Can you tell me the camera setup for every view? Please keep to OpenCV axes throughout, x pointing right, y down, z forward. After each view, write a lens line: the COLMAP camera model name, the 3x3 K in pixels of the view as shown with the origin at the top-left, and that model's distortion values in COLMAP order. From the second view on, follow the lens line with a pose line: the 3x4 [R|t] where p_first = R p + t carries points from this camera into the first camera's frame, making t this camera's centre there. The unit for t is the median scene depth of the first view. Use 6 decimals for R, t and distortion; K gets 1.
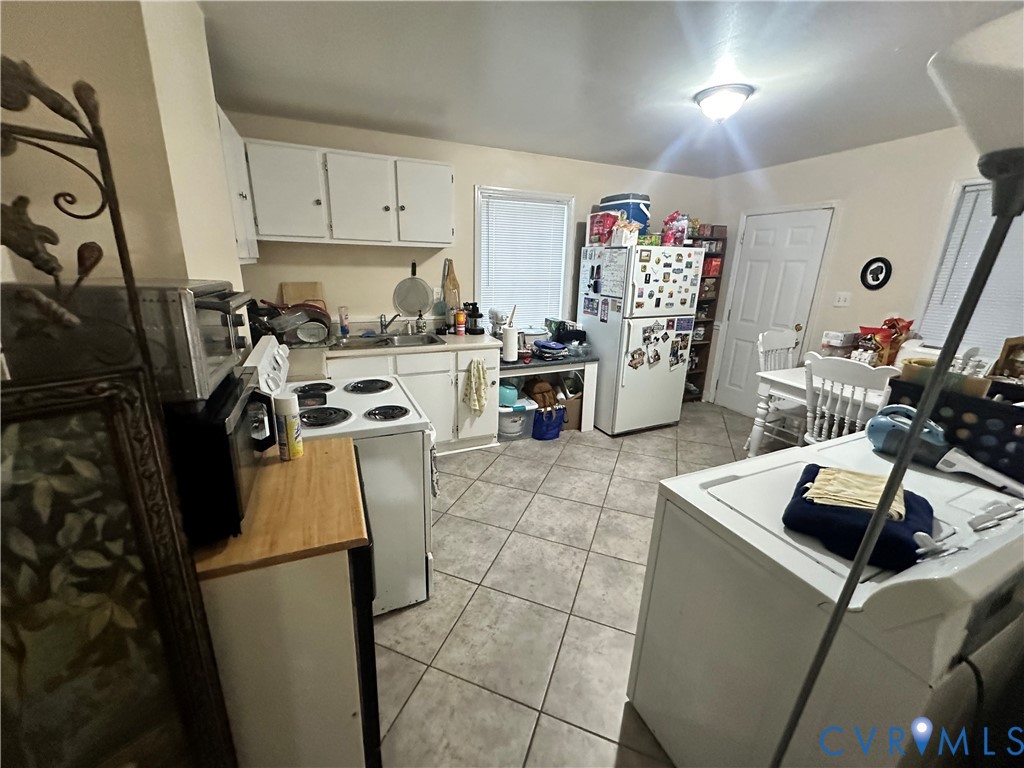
lens RADIAL K [[408.8, 0, 511.5], [0, 408.8, 382.3], [0, 0, 1]] dist [-0.003099, 0.001200]
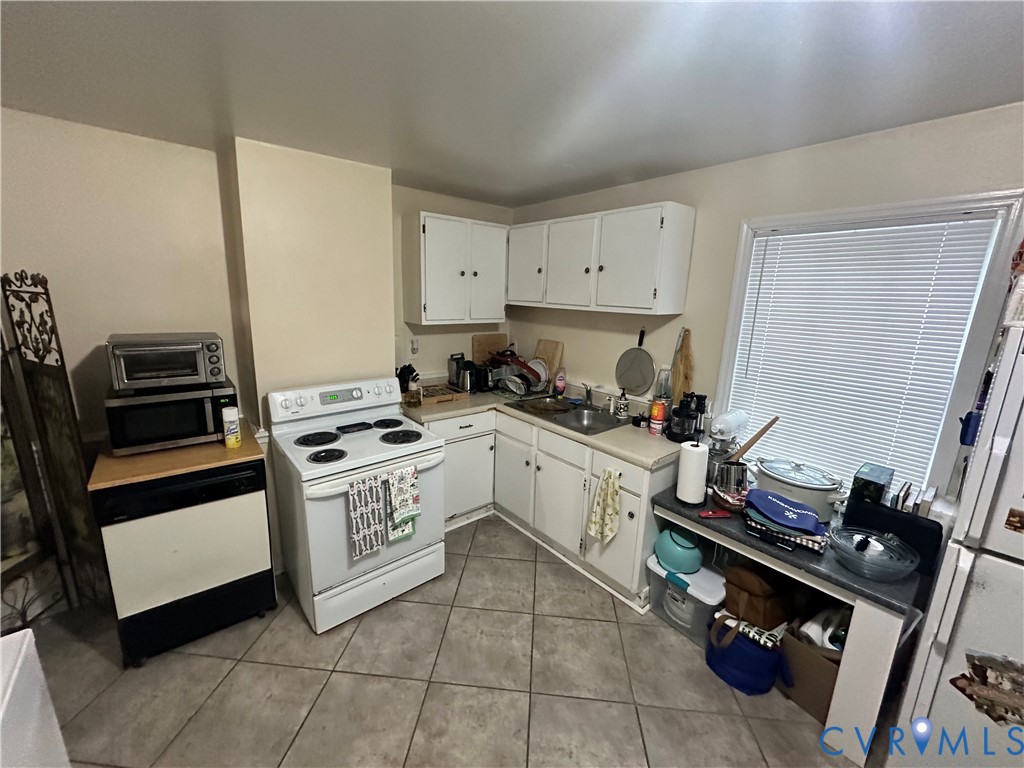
lens RADIAL K [[408.8, 0, 514.3], [0, 408.8, 383.2], [0, 0, 1]] dist [-0.003099, 0.001200]
pose [[0.278236, 0.193433, -0.940834, 0.538593], [-0.294992, 0.949382, 0.107951, -0.240522], [0.914092, 0.247503, 0.321214, 0.627525]]
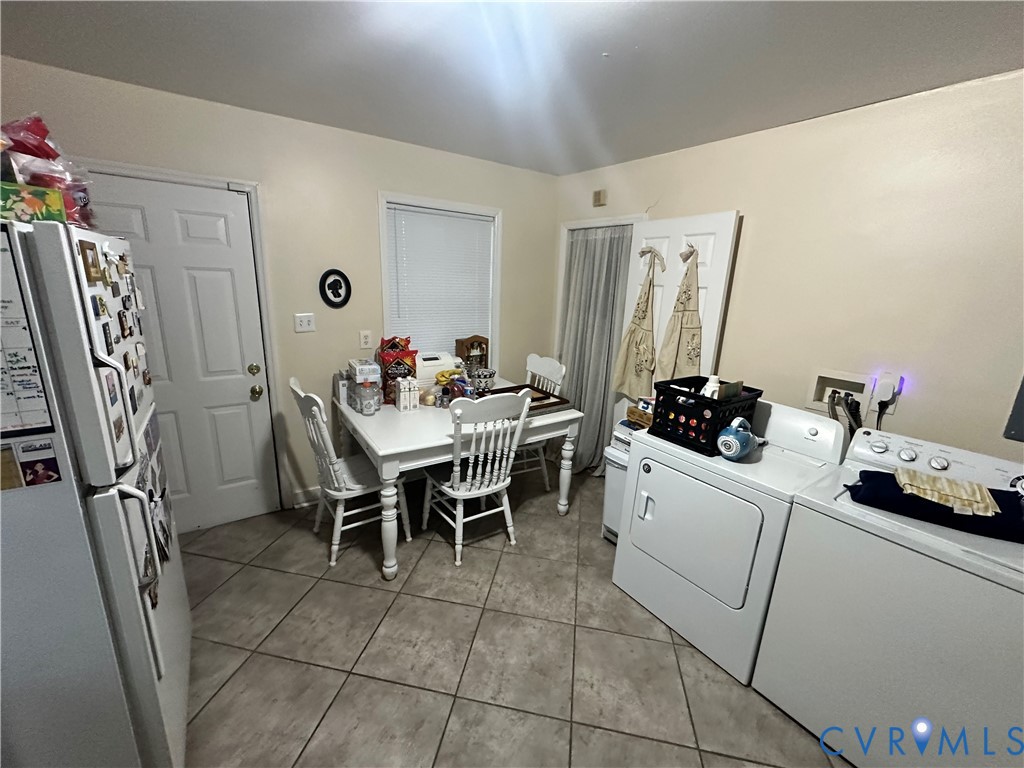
lens RADIAL K [[408.8, 0, 507.2], [0, 408.8, 379.7], [0, 0, 1]] dist [-0.003099, 0.001200]
pose [[-0.187228, -0.260776, 0.947070, -0.016745], [0.234628, 0.924342, 0.300902, -0.287032], [-0.953884, 0.278547, -0.111878, 0.882668]]
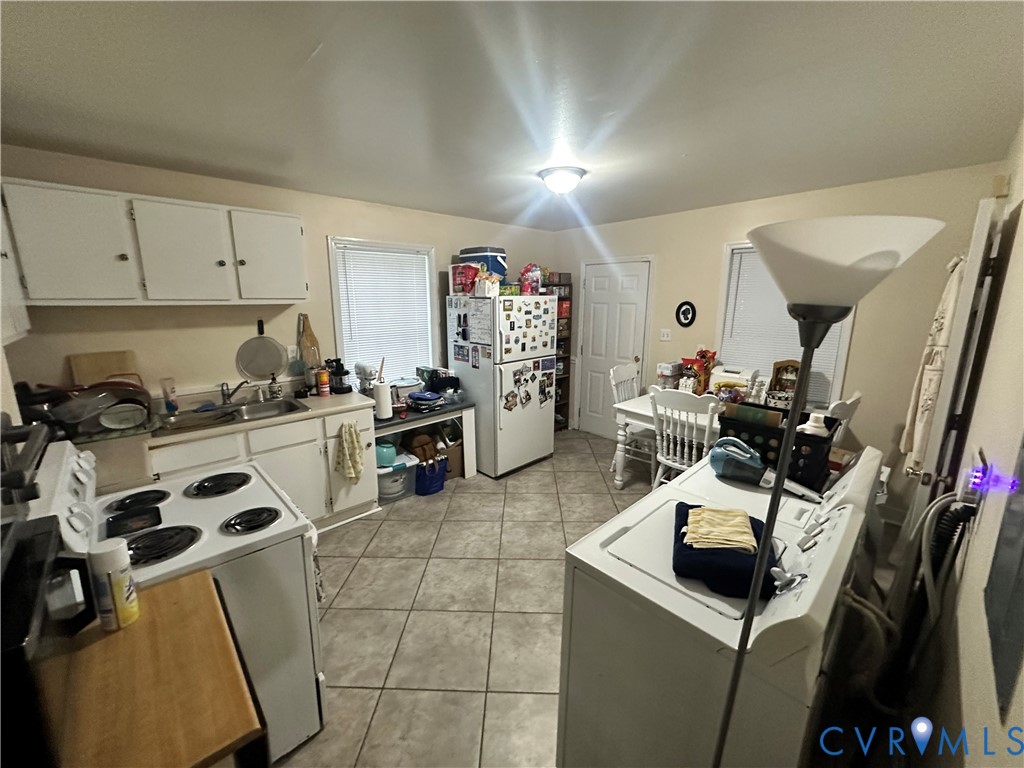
lens RADIAL K [[408.8, 0, 512.4], [0, 408.8, 383.2], [0, 0, 1]] dist [-0.003099, 0.001200]
pose [[0.942454, -0.091433, 0.321591, -0.025064], [0.114225, 0.992056, -0.052694, -0.057254], [-0.314219, 0.086395, 0.945411, 0.009202]]
